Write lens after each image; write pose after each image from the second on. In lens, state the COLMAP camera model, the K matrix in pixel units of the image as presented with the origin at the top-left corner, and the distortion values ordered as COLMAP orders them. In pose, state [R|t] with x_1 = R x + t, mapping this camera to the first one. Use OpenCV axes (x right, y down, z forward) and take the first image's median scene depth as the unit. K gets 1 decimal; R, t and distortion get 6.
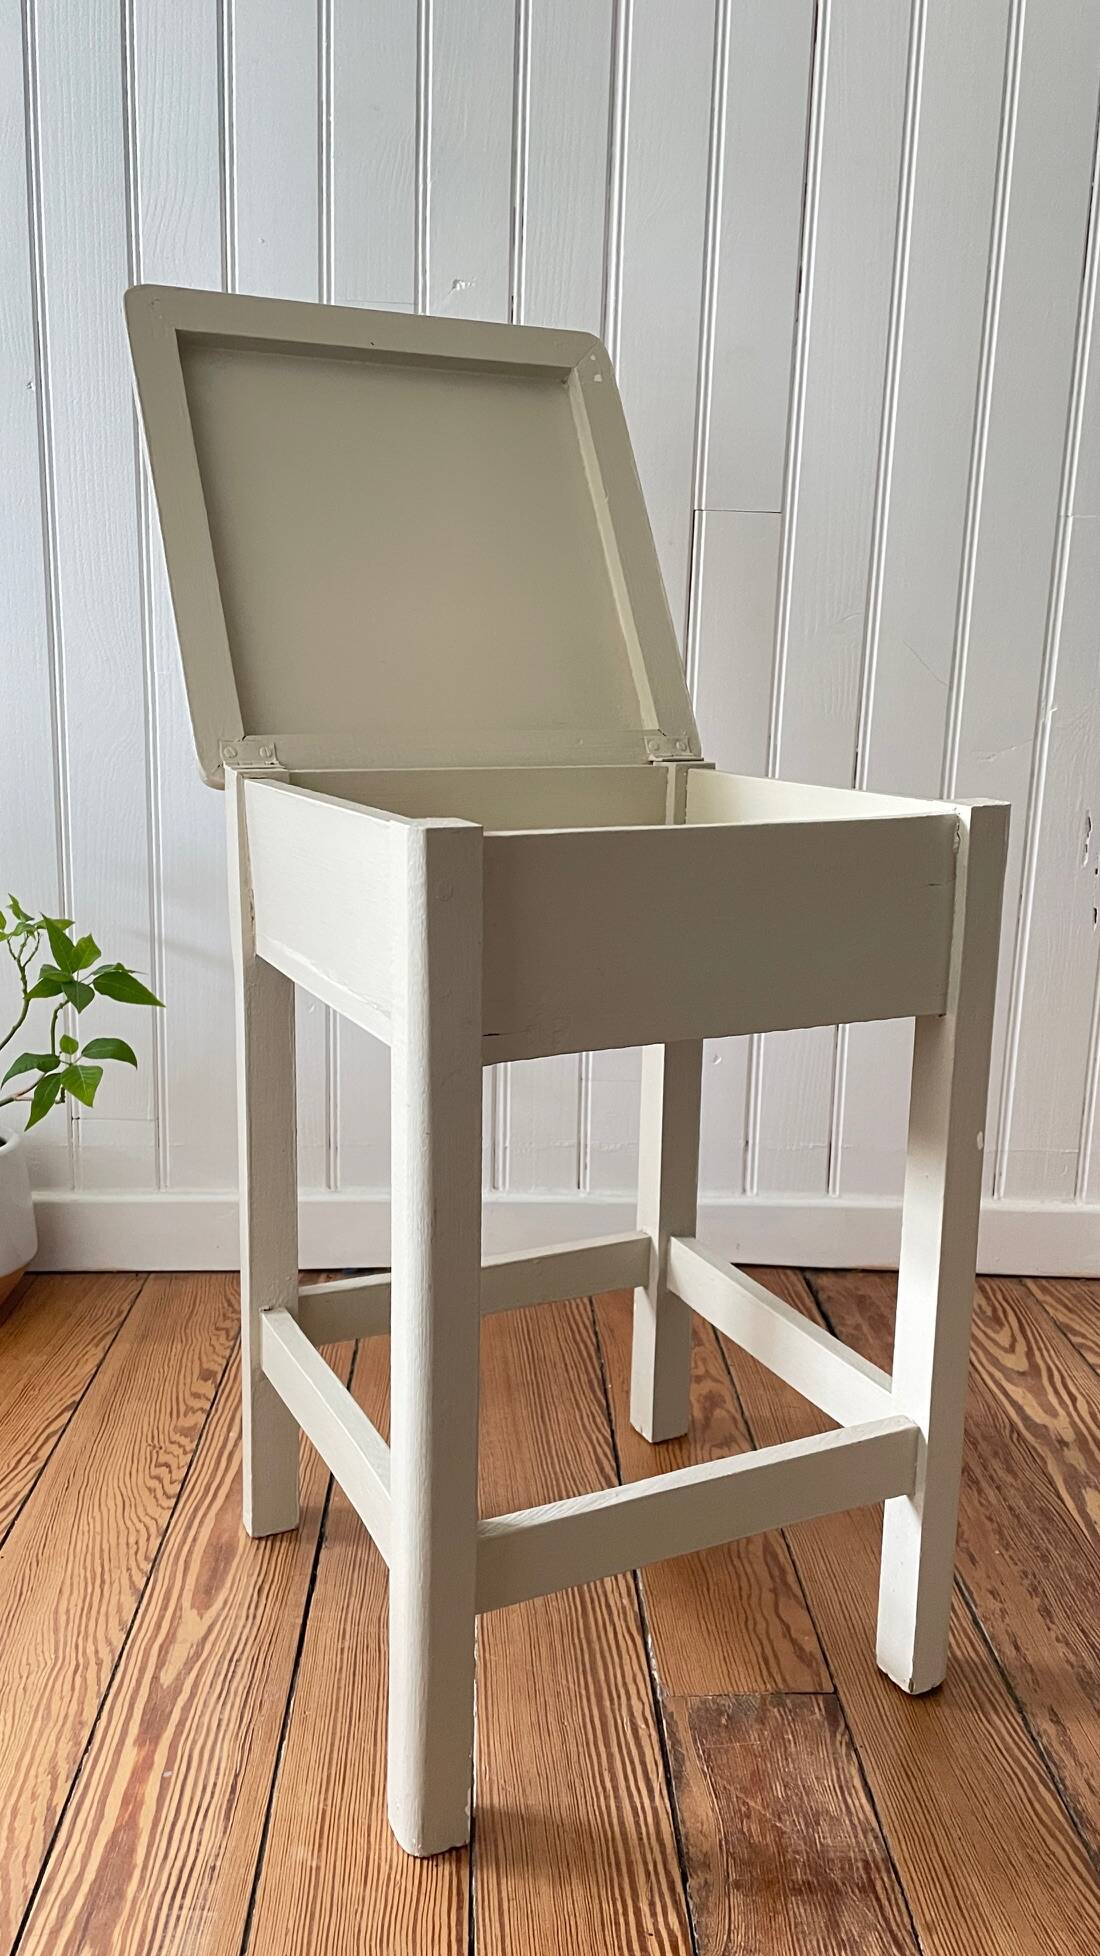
lens RADIAL K [[1524.4, 0, 550.0], [0, 1524.4, 979.3], [0, 0, 1]] dist [0.073214, -0.102478]
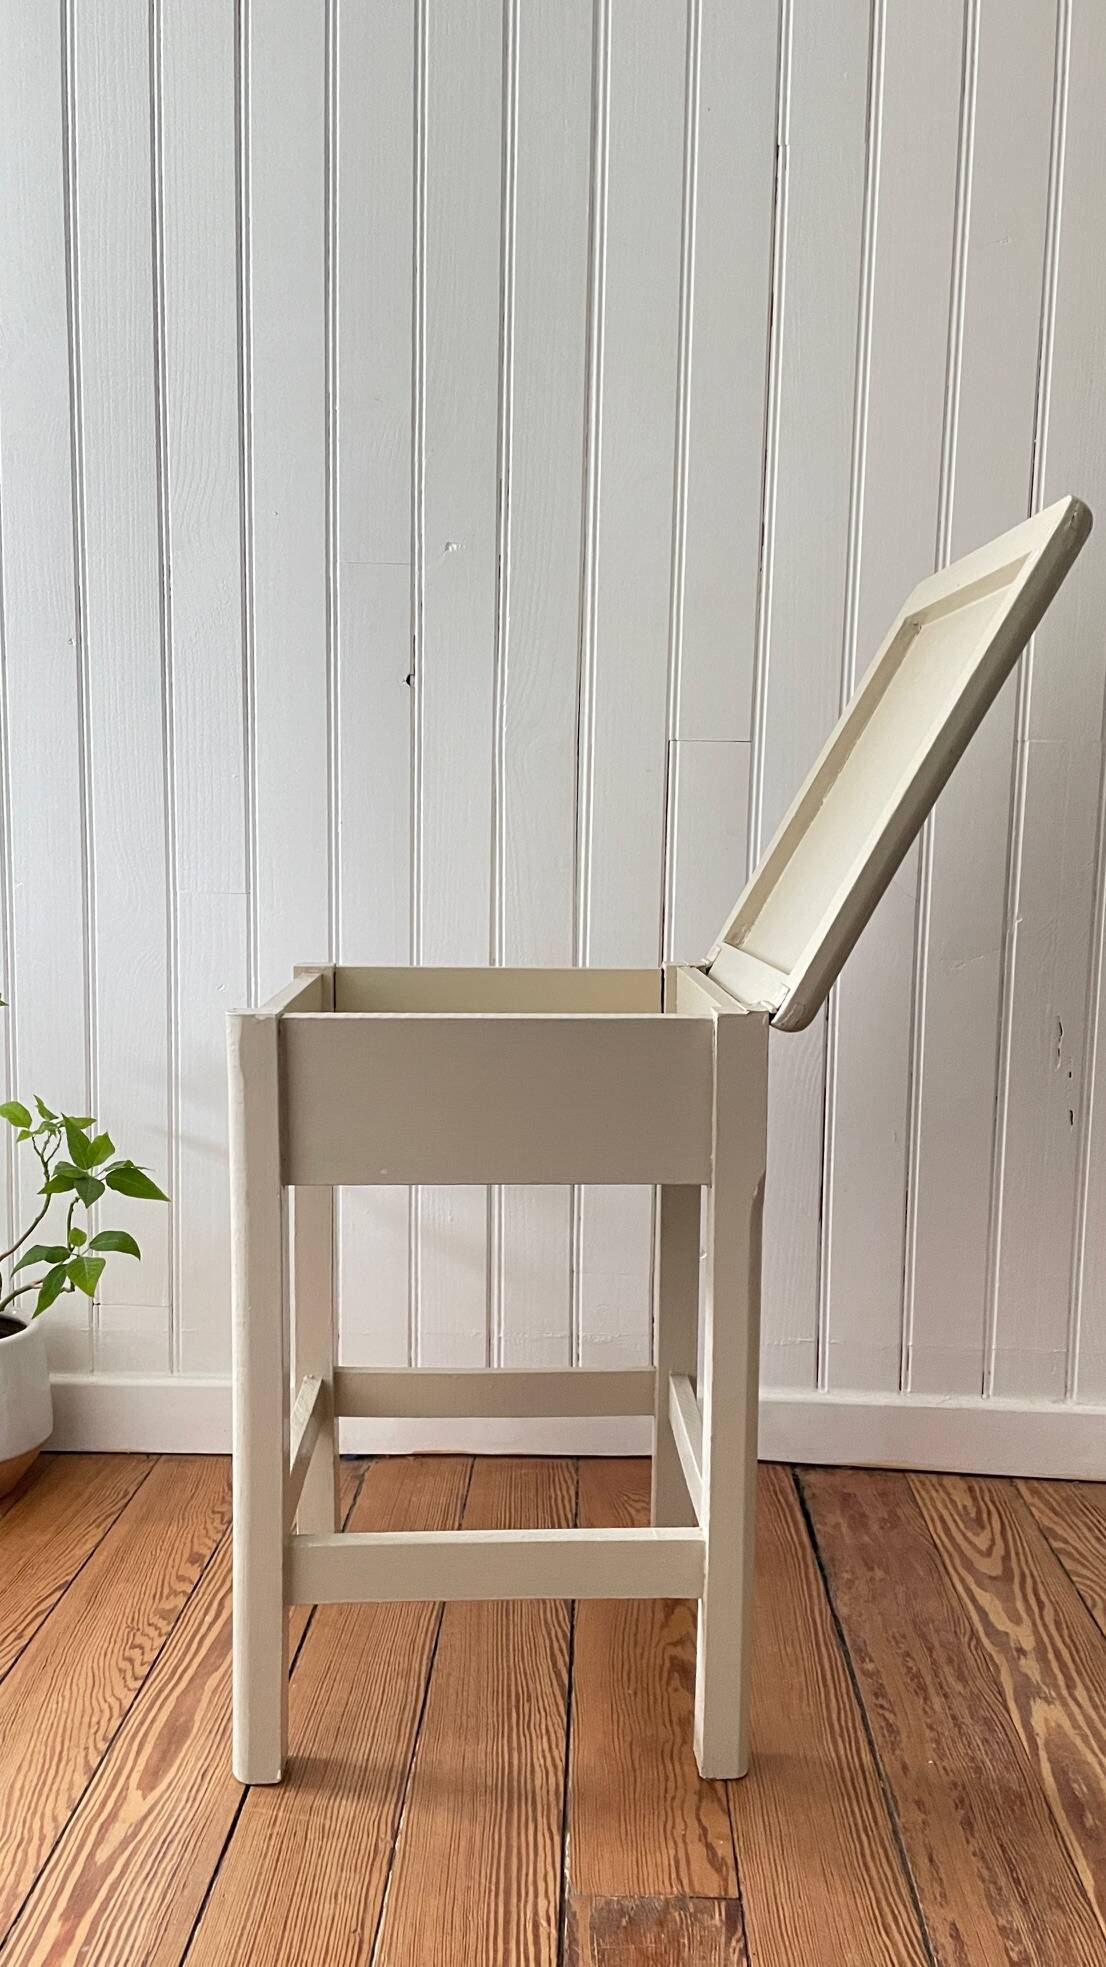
lens RADIAL K [[1521.1, 0, 548.9], [0, 1521.1, 999.3], [0, 0, 1]] dist [0.072503, -0.094812]
pose [[0.997000, -0.001297, -0.077391, 0.129227], [-0.006206, 0.995302, -0.096624, -0.028219], [0.077152, 0.096814, 0.992308, -0.074143]]
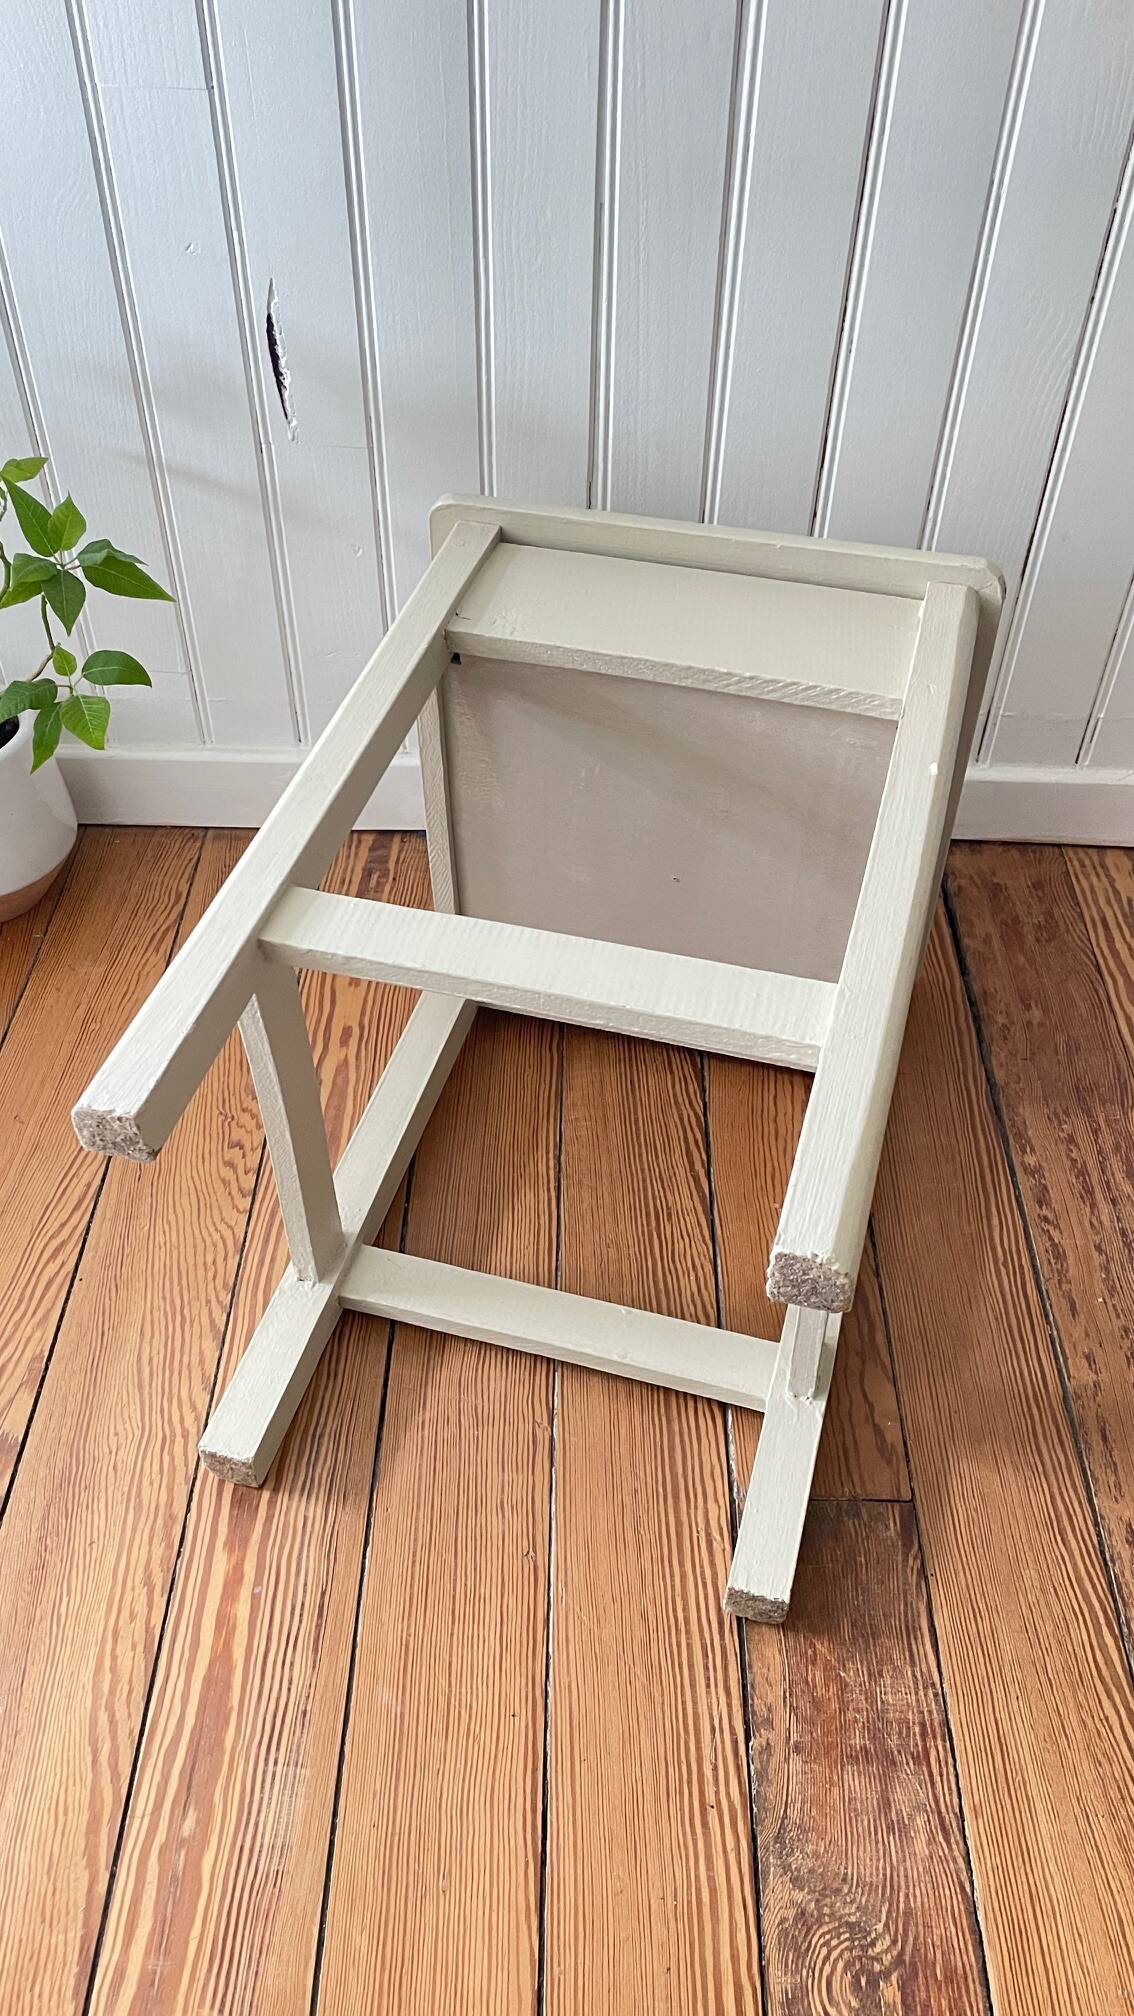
lens RADIAL K [[1517.4, 0, 570.8], [0, 1517.4, 1012.4], [0, 0, 1]] dist [0.075054, -0.105951]
pose [[0.998401, 0.033000, -0.045900, -0.001453], [-0.002756, 0.839382, 0.543535, -0.319569], [0.056464, -0.542539, 0.838131, 0.302209]]
